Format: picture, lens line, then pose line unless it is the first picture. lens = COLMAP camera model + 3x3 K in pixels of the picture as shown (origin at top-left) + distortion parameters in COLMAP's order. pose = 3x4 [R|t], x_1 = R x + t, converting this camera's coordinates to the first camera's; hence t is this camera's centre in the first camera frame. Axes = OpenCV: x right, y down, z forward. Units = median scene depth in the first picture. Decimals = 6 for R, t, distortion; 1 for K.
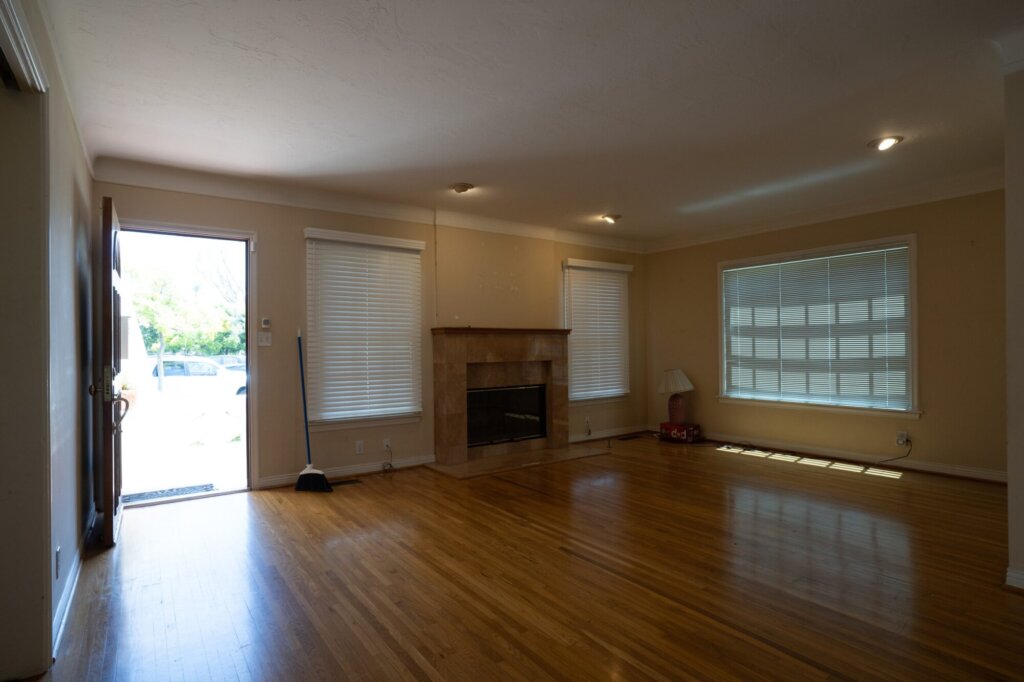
lens RADIAL K [[519.2, 0, 501.7], [0, 519.2, 347.3], [0, 0, 1]] dist [-0.001910, 0.000345]
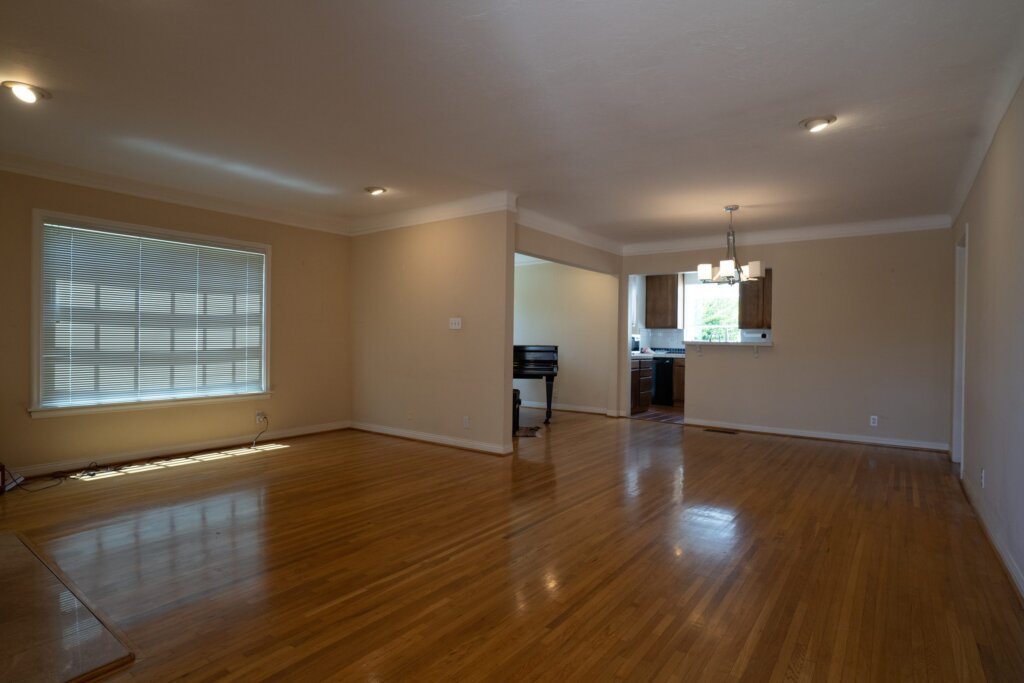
lens RADIAL K [[519.2, 0, 518.2], [0, 519.2, 343.7], [0, 0, 1]] dist [-0.001910, 0.000345]
pose [[-0.299897, -0.000976, 0.953971, -0.479986], [-0.008215, 0.999965, -0.001559, 0.006934], [-0.953936, -0.008305, -0.299894, 0.723124]]
